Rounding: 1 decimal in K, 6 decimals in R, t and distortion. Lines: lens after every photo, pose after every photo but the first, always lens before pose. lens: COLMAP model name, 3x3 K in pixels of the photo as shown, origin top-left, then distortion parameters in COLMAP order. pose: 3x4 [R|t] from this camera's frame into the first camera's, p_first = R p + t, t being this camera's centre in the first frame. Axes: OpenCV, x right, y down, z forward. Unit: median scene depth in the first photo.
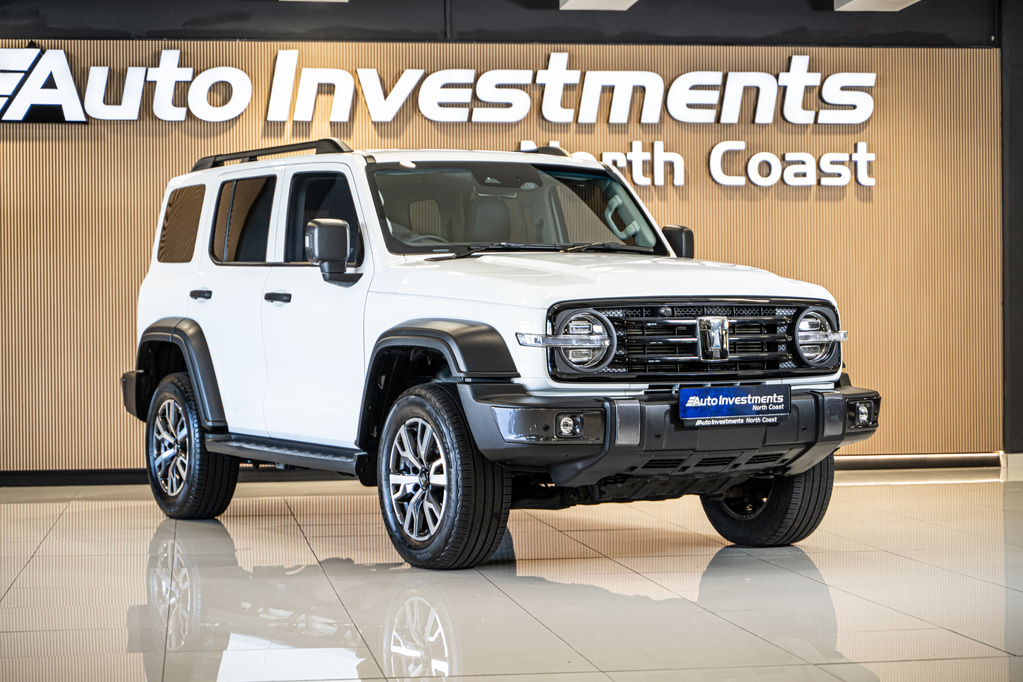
lens RADIAL K [[2164.9, 0, 511.5], [0, 2164.9, 341.0], [0, 0, 1]] dist [0.002260, -0.314764]
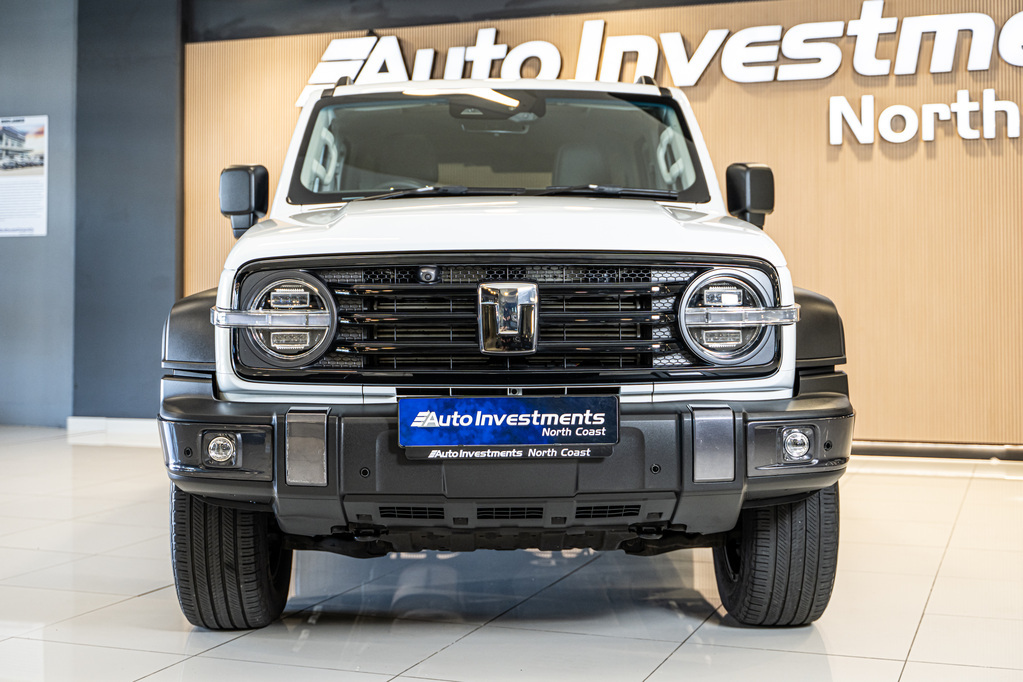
lens RADIAL K [[1426.7, 0, 508.2], [0, 1426.7, 273.5], [0, 0, 1]] dist [0.015254, -0.018276]
pose [[0.875208, -0.000914, -0.483746, 0.277910], [-0.008369, 0.999820, -0.017031, -0.006503], [0.483674, 0.018954, 0.875043, 0.598990]]
